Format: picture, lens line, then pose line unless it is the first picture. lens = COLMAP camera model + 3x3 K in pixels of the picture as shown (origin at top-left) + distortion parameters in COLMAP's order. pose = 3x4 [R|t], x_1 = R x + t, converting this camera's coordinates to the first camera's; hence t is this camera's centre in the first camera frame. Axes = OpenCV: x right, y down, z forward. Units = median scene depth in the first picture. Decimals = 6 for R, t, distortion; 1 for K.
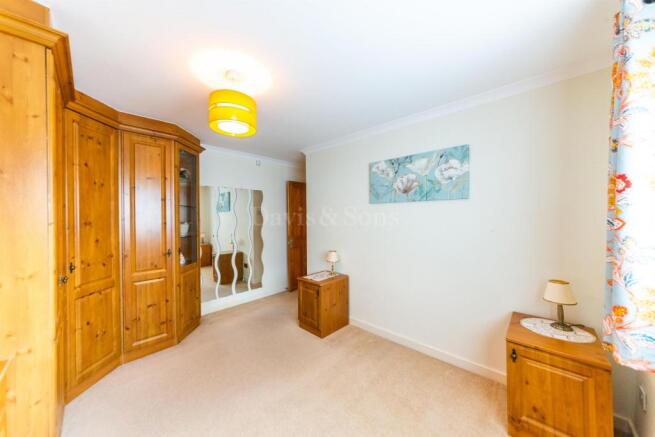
lens RADIAL K [[230.3, 0, 325.2], [0, 230.3, 216.5], [0, 0, 1]] dist [-0.001560, -0.000965]
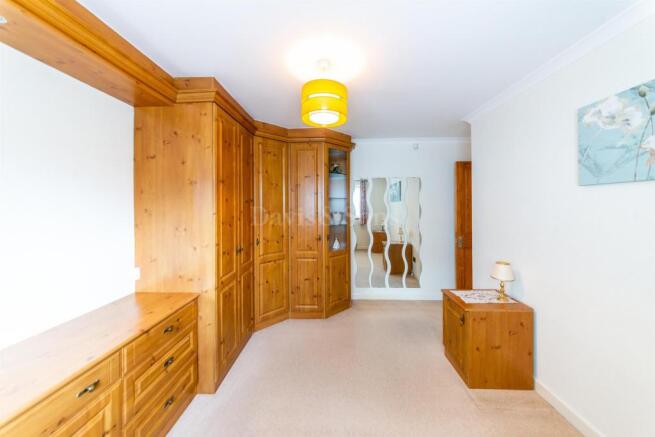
lens RADIAL K [[230.3, 0, 328.6], [0, 230.3, 204.7], [0, 0, 1]] dist [-0.001560, -0.000965]
pose [[0.663374, 0.000522, -0.748288, 0.217326], [-0.000760, 1.000000, 0.000024, -0.012826], [0.748288, 0.000553, 0.663374, 0.236281]]
